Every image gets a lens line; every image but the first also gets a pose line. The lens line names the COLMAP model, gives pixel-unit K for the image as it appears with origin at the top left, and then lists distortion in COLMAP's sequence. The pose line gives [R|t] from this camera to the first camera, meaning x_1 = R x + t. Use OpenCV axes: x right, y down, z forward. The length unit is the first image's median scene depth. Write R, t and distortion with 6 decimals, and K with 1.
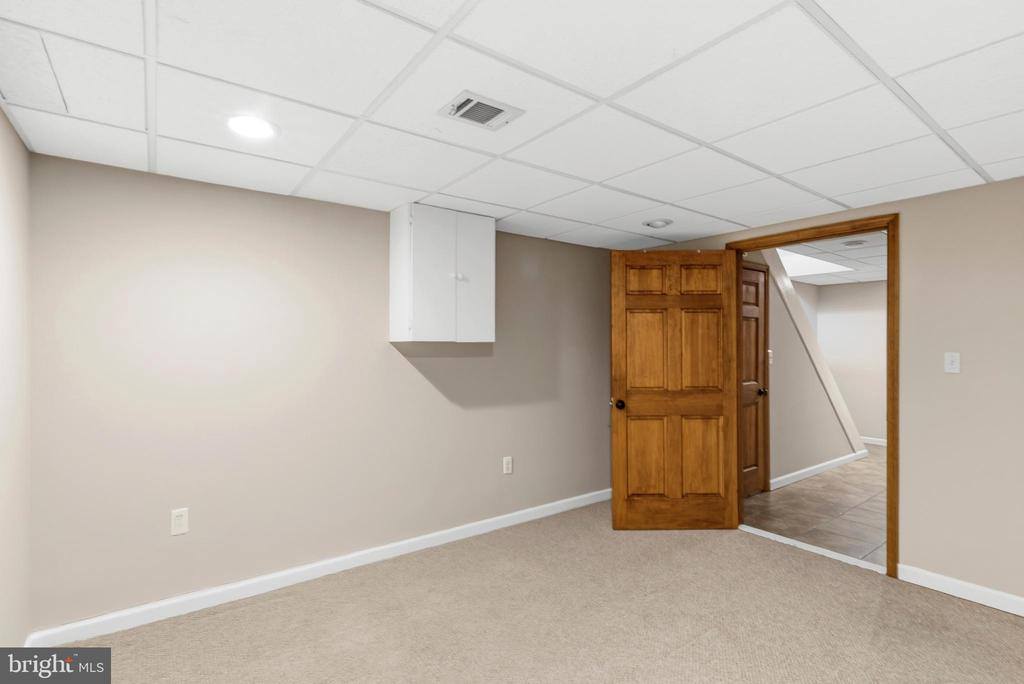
lens RADIAL K [[471.8, 0, 511.3], [0, 471.8, 339.5], [0, 0, 1]] dist [-0.001219, -0.000213]
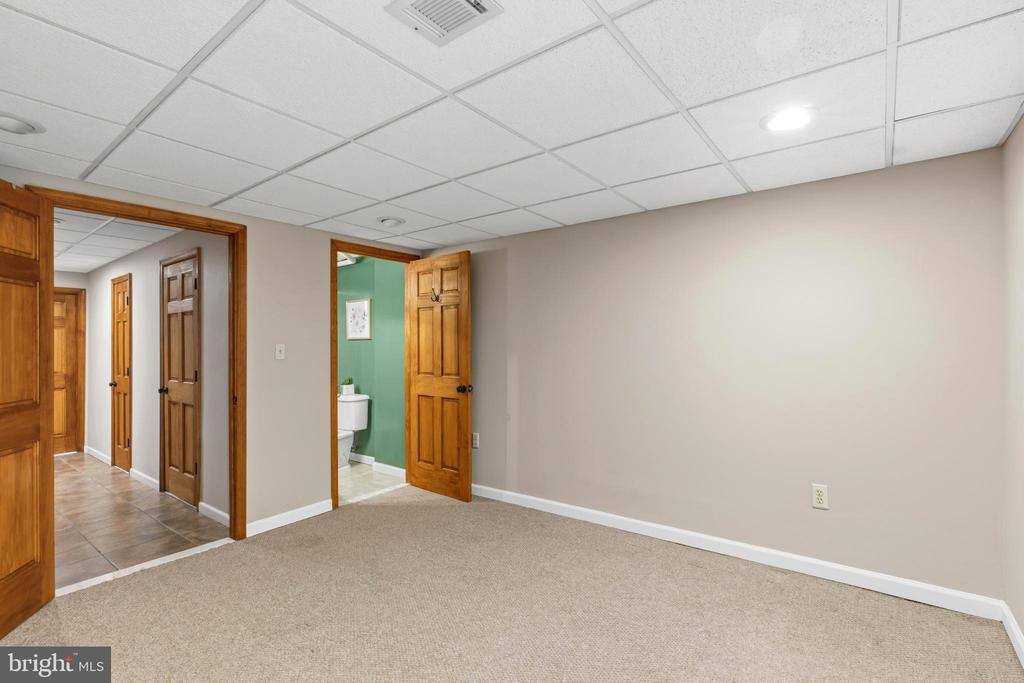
lens RADIAL K [[471.8, 0, 511.1], [0, 471.8, 345.8], [0, 0, 1]] dist [-0.001219, -0.000213]
pose [[-0.257767, 0.006060, 0.966188, -0.376926], [0.001645, 0.999982, -0.005833, 0.030565], [-0.966206, 0.000086, -0.257772, 0.522713]]
